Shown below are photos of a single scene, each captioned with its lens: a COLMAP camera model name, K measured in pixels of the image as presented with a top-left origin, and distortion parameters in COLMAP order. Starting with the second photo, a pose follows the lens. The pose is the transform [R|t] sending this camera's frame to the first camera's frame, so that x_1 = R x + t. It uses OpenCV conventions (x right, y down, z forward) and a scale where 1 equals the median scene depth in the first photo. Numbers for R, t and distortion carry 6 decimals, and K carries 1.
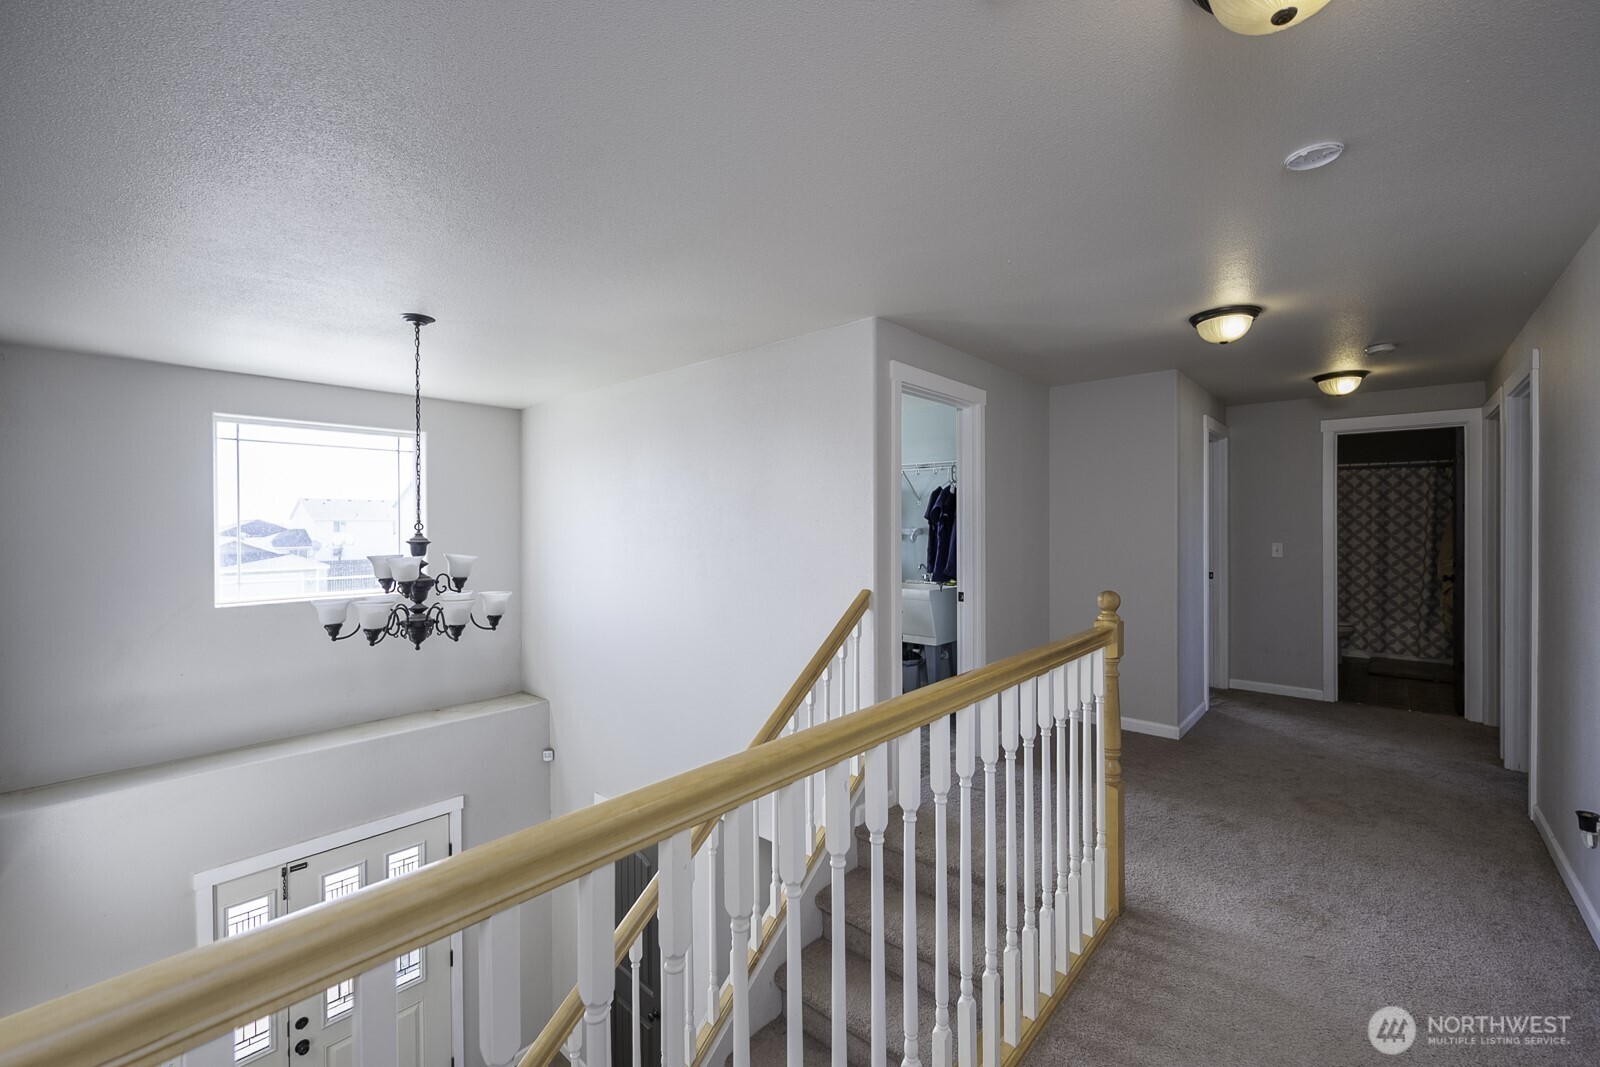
lens RADIAL K [[639.4, 0, 805.2], [0, 639.4, 537.4], [0, 0, 1]] dist [0.001601, 0.000211]
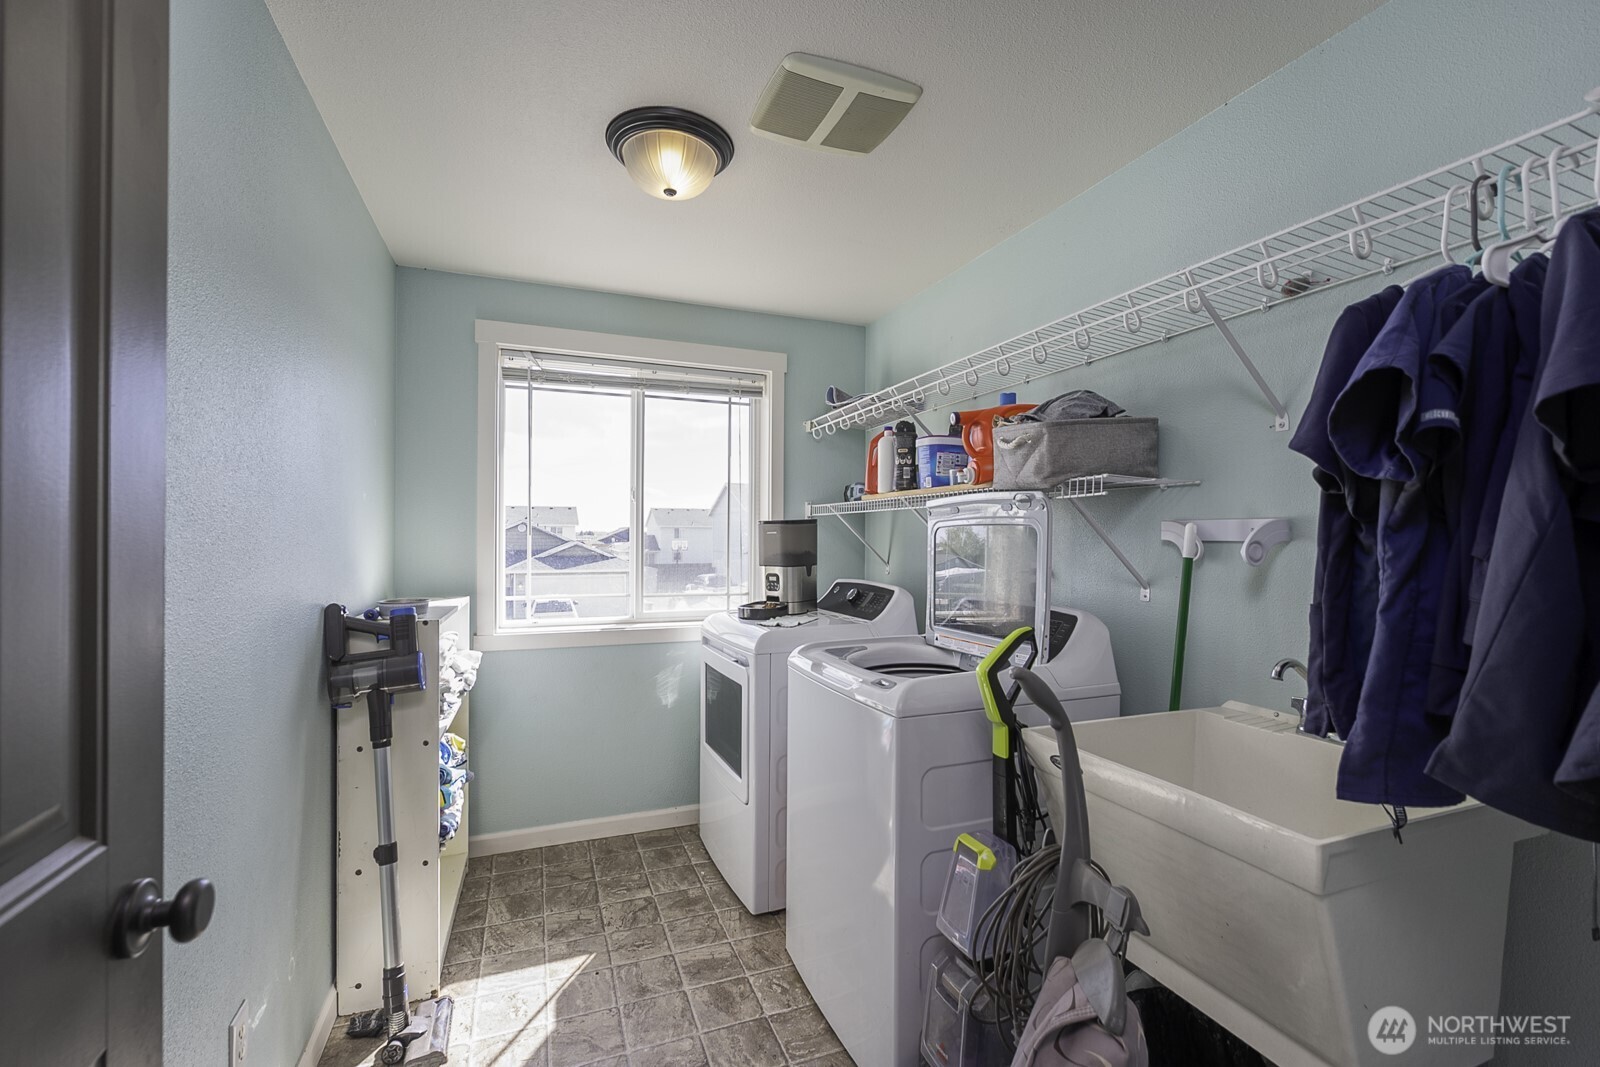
lens RADIAL K [[693.3, 0, 800.0], [0, 693.3, 533.5], [0, 0, 1]] dist [-0.000398, 0.000078]
pose [[0.897843, 0.007126, -0.440257, 0.148495], [-0.016072, 0.999733, -0.016597, 0.000962], [0.440021, 0.021977, 0.897718, 0.762020]]
